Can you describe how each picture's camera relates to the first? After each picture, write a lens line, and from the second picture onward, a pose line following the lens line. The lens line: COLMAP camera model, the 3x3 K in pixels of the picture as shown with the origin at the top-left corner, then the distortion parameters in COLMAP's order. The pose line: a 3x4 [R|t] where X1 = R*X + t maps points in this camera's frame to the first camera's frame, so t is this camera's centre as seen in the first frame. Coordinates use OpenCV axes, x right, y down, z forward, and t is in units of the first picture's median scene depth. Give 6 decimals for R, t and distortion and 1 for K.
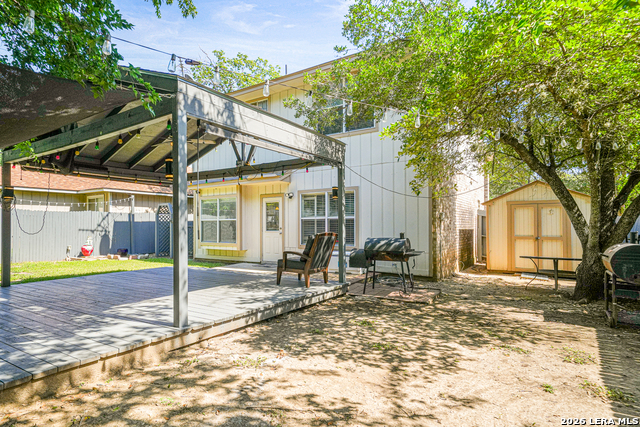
lens RADIAL K [[343.5, 0, 320.3], [0, 343.5, 217.5], [0, 0, 1]] dist [-0.018380, -0.000010]
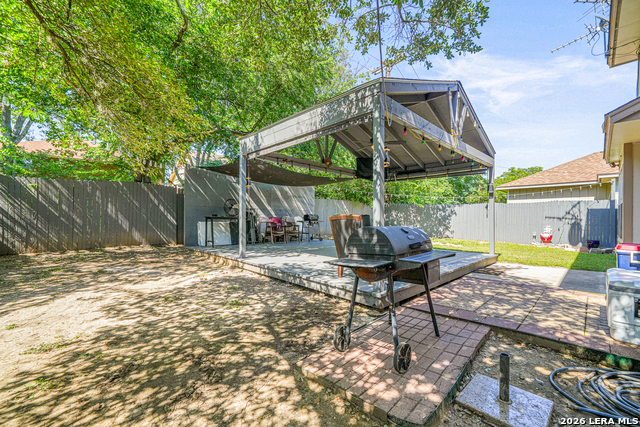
lens RADIAL K [[281.8, 0, 322.9], [0, 281.8, 215.5], [0, 0, 1]] dist [0.008447, -0.000247]
pose [[-0.239012, -0.003096, -0.971012, 0.908782], [0.018343, 0.999802, -0.007703, 0.069211], [0.970843, -0.019652, -0.238908, 1.510933]]
